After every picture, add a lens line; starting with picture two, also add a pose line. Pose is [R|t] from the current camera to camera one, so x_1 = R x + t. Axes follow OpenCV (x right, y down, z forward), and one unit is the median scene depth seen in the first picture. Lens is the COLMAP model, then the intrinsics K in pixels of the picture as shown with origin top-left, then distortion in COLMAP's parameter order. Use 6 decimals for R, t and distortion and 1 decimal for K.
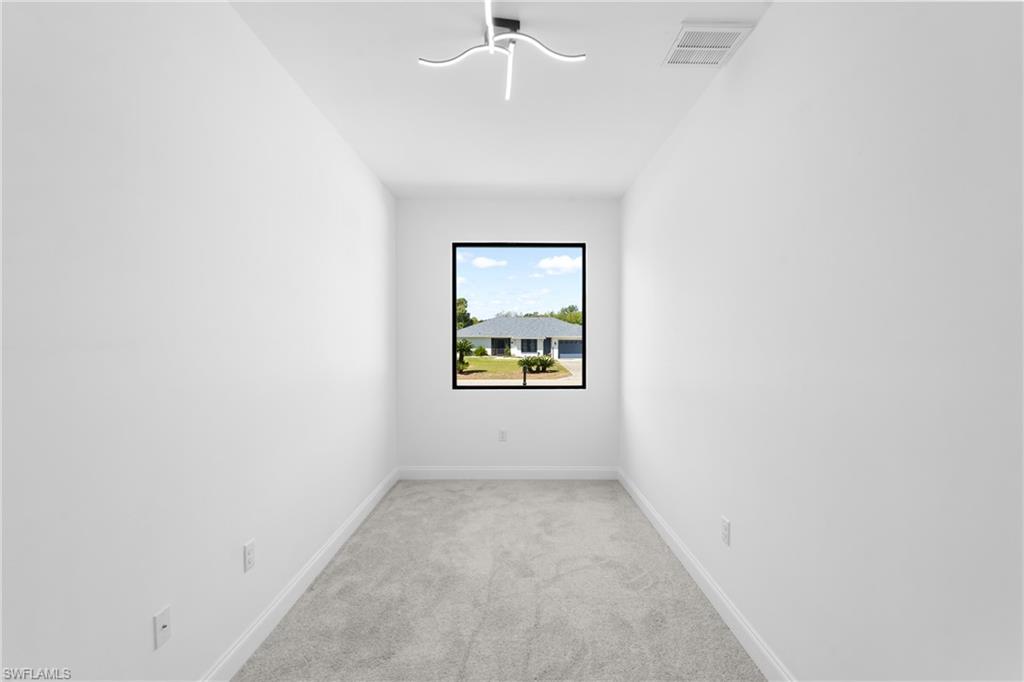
lens RADIAL K [[450.8, 0, 518.4], [0, 450.8, 347.3], [0, 0, 1]] dist [0.001581, 0.000416]
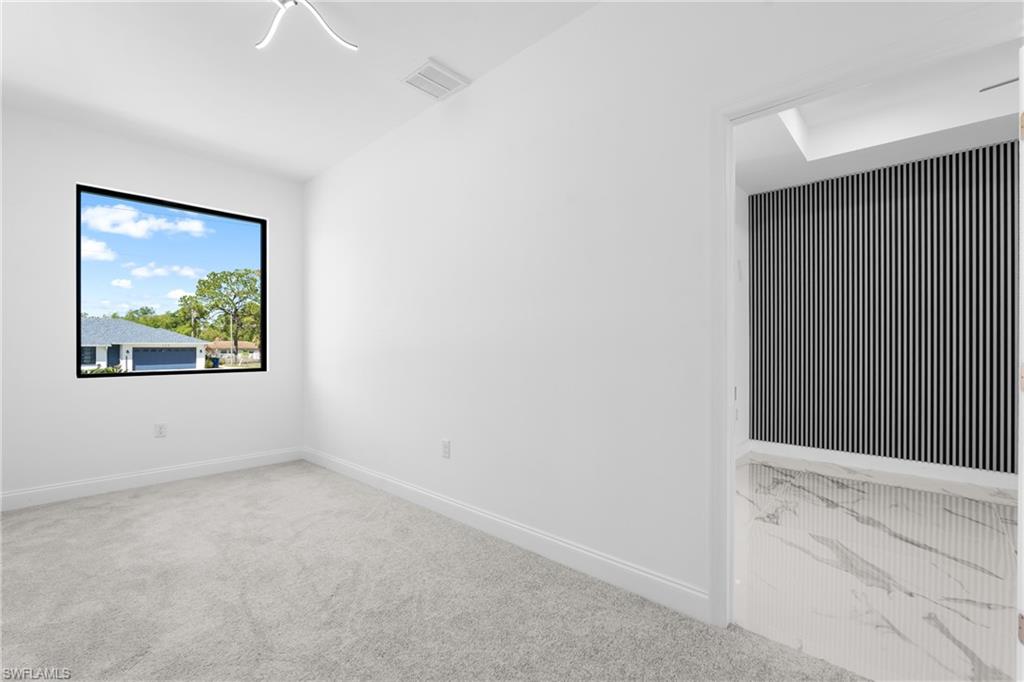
lens RADIAL K [[450.8, 0, 492.1], [0, 450.8, 344.2], [0, 0, 1]] dist [0.001581, 0.000416]
pose [[0.713482, 0.005678, 0.700651, -0.226926], [0.015157, 0.999608, -0.023535, 0.082030], [-0.700510, 0.027411, 0.713116, -0.028633]]
